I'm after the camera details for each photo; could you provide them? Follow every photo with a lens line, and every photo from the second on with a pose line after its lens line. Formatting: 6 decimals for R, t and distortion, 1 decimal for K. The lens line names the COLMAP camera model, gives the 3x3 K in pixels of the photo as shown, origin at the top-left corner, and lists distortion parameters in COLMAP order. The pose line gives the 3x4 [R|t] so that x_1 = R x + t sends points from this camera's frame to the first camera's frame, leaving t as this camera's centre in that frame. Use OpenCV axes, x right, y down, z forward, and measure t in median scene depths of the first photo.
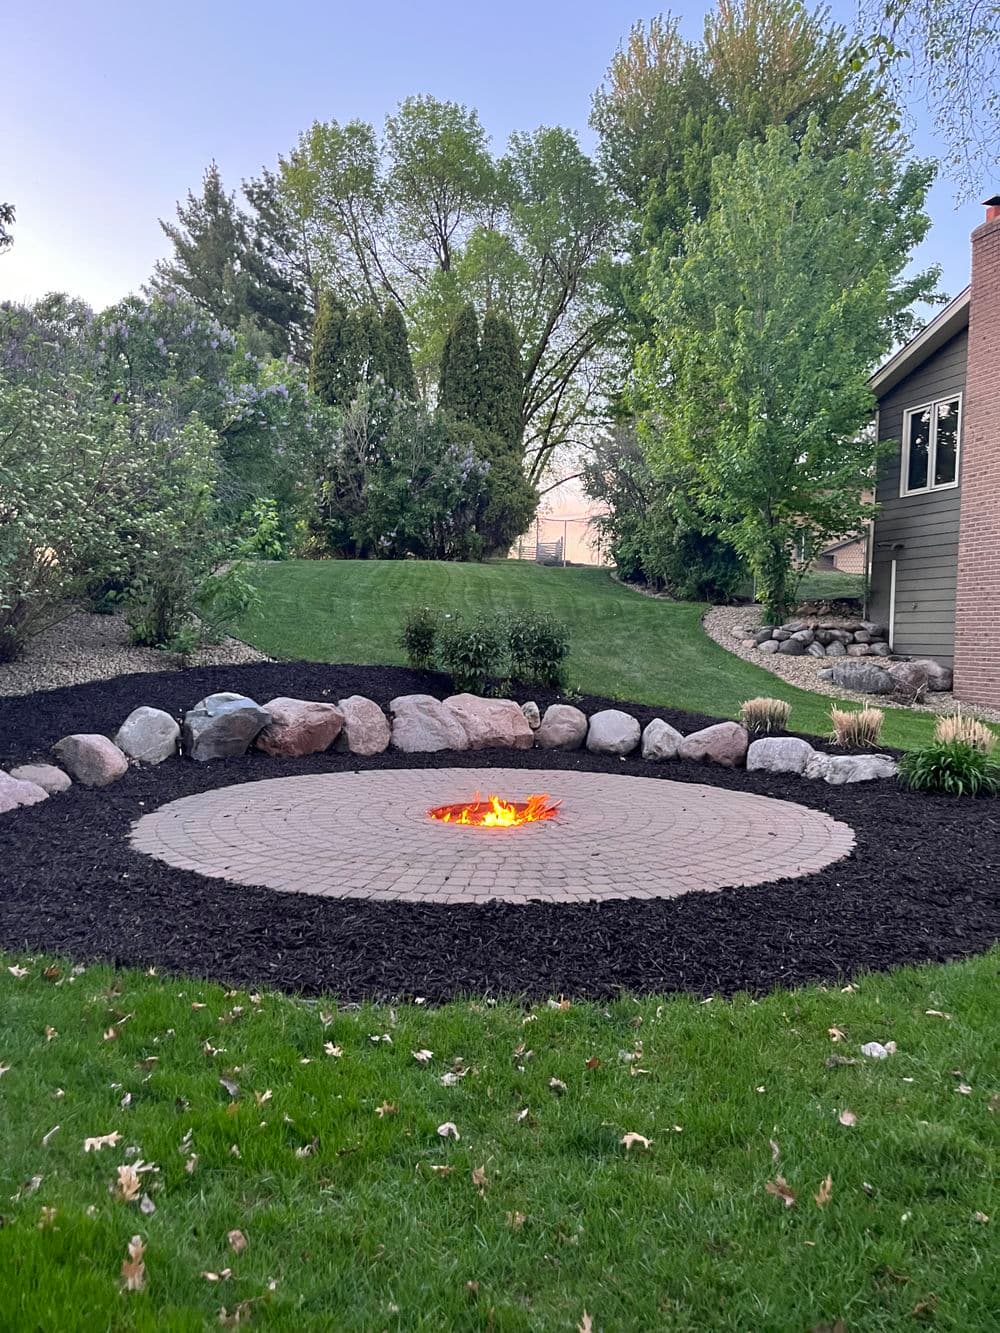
lens RADIAL K [[1010.3, 0, 495.9], [0, 1010.3, 666.3], [0, 0, 1]] dist [0.016643, -0.014444]
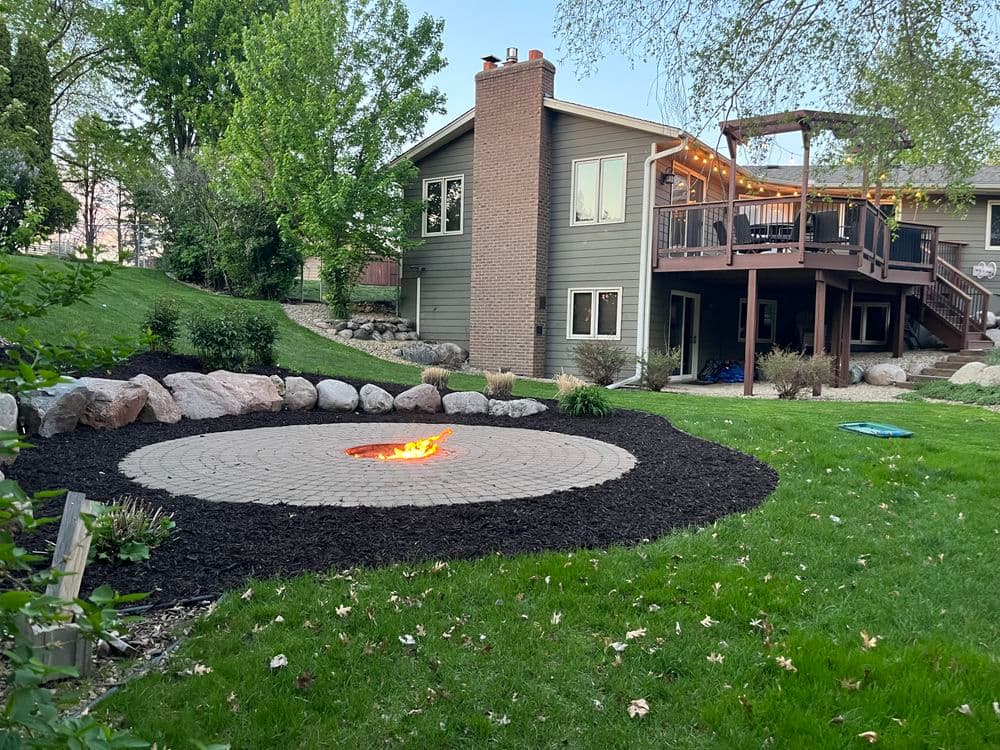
lens RADIAL K [[757.9, 0, 494.5], [0, 757.9, 375.8], [0, 0, 1]] dist [0.016643, -0.014444]
pose [[0.761953, -0.031559, 0.646863, -0.363623], [0.010023, 0.999267, 0.036946, 0.002770], [-0.647555, -0.021668, 0.761711, 0.070381]]
